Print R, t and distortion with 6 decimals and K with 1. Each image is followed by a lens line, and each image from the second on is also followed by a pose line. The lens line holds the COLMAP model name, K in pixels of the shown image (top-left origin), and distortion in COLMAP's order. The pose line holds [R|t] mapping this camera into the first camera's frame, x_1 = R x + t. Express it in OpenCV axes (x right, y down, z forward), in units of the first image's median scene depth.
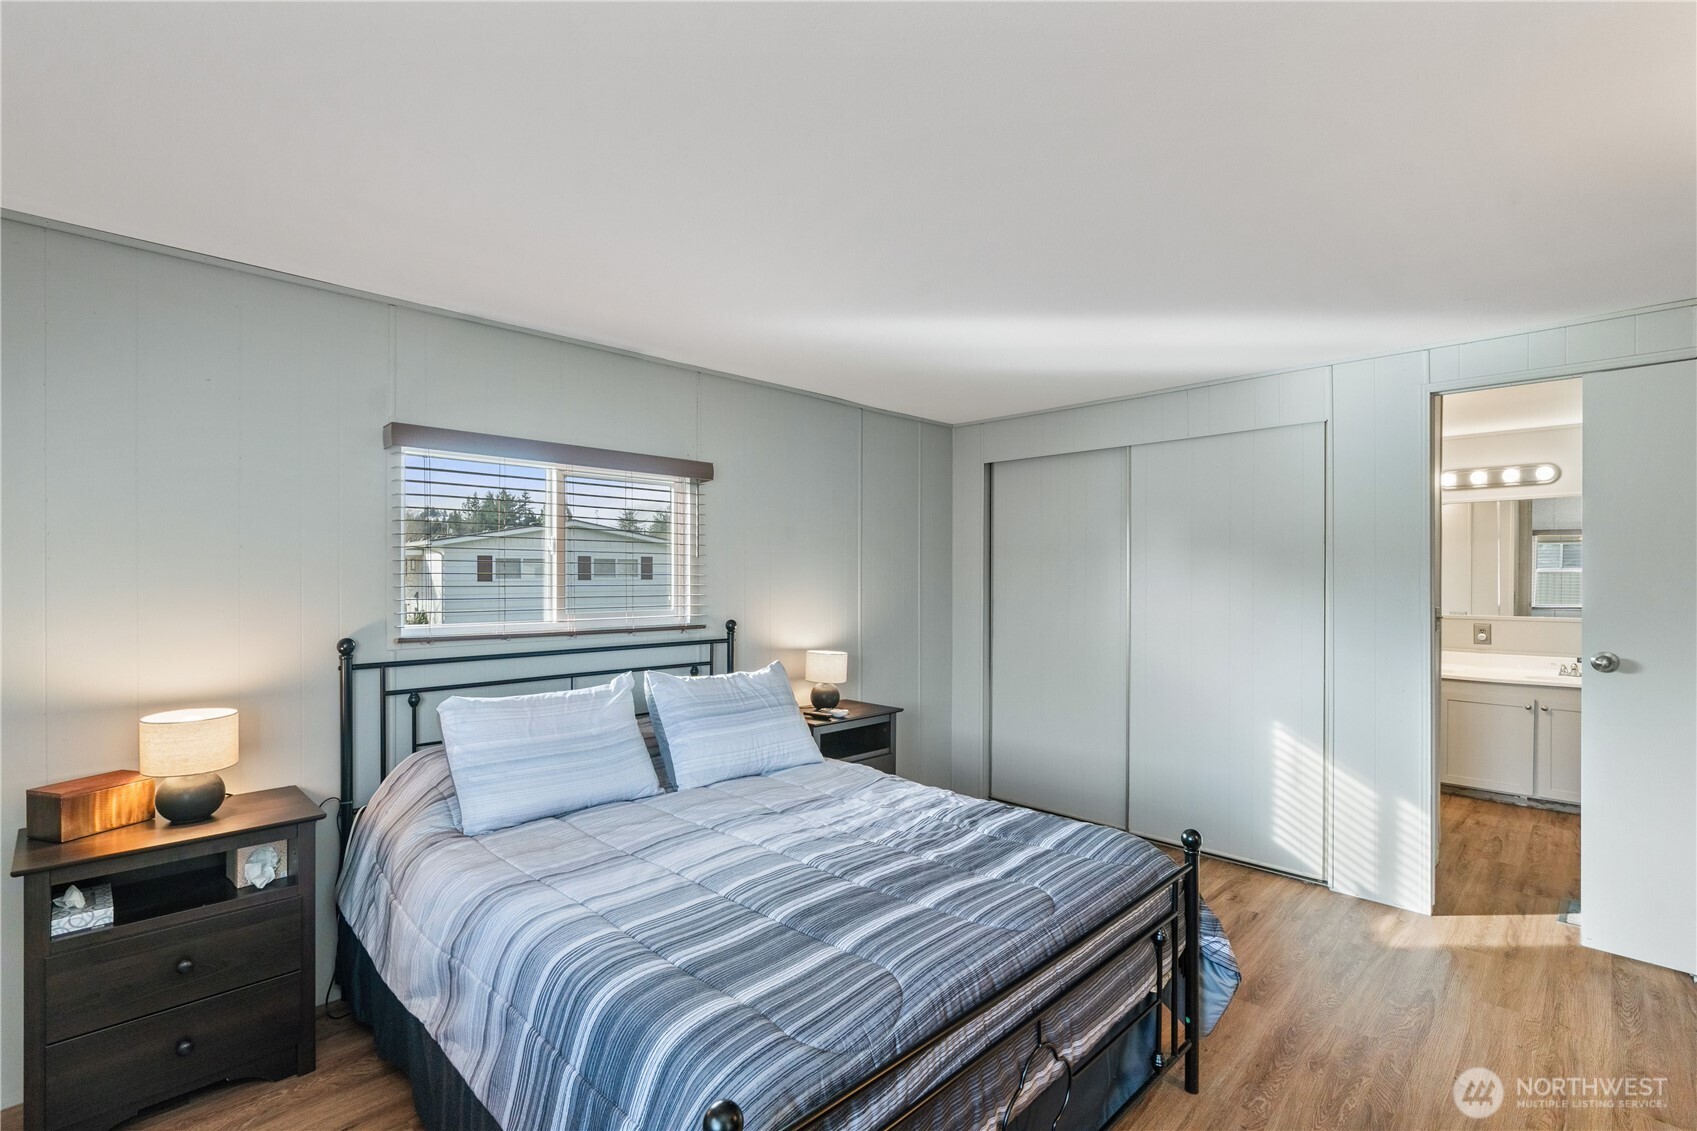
lens RADIAL K [[767.8, 0, 848.5], [0, 767.8, 565.5], [0, 0, 1]] dist [-0.003919, -0.000304]
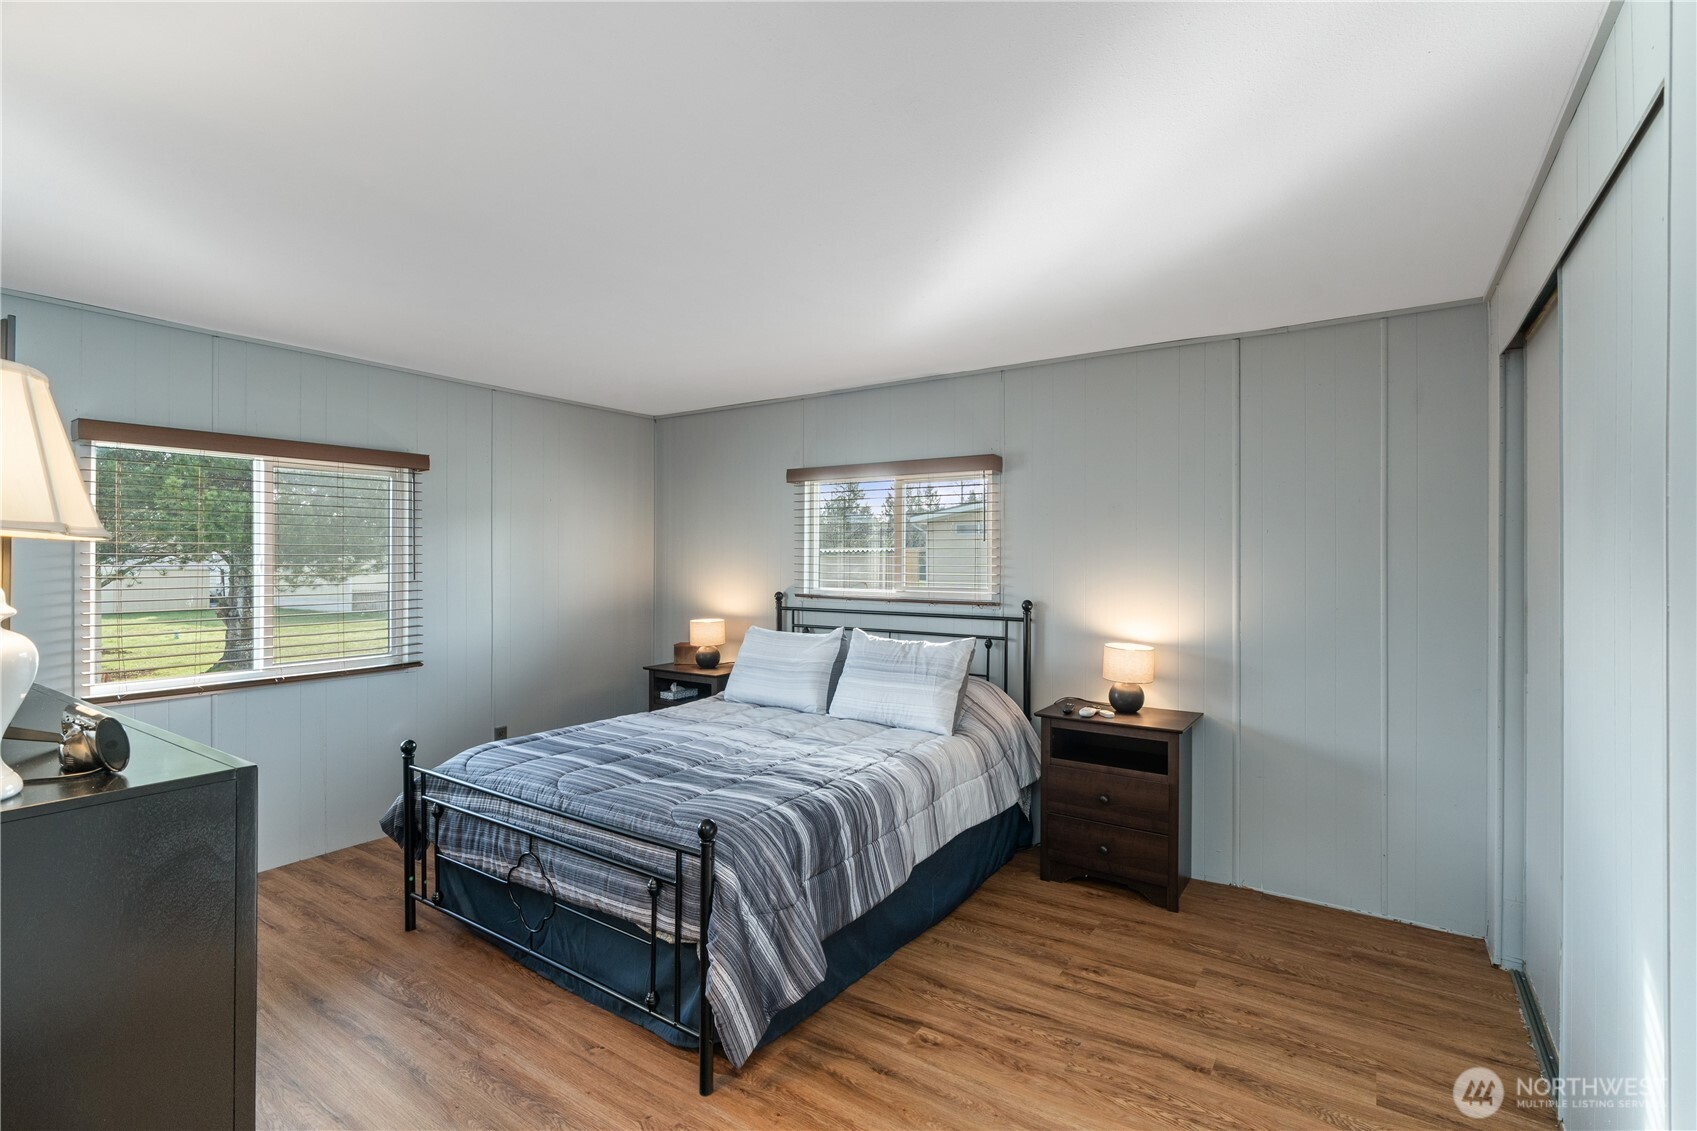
lens RADIAL K [[767.8, 0, 848.5], [0, 767.8, 565.5], [0, 0, 1]] dist [-0.003919, -0.000304]
pose [[0.176319, 0.005984, -0.984315, 1.156371], [0.012466, 0.999888, 0.008311, 0.018052], [0.984254, -0.013736, 0.176224, 0.827162]]
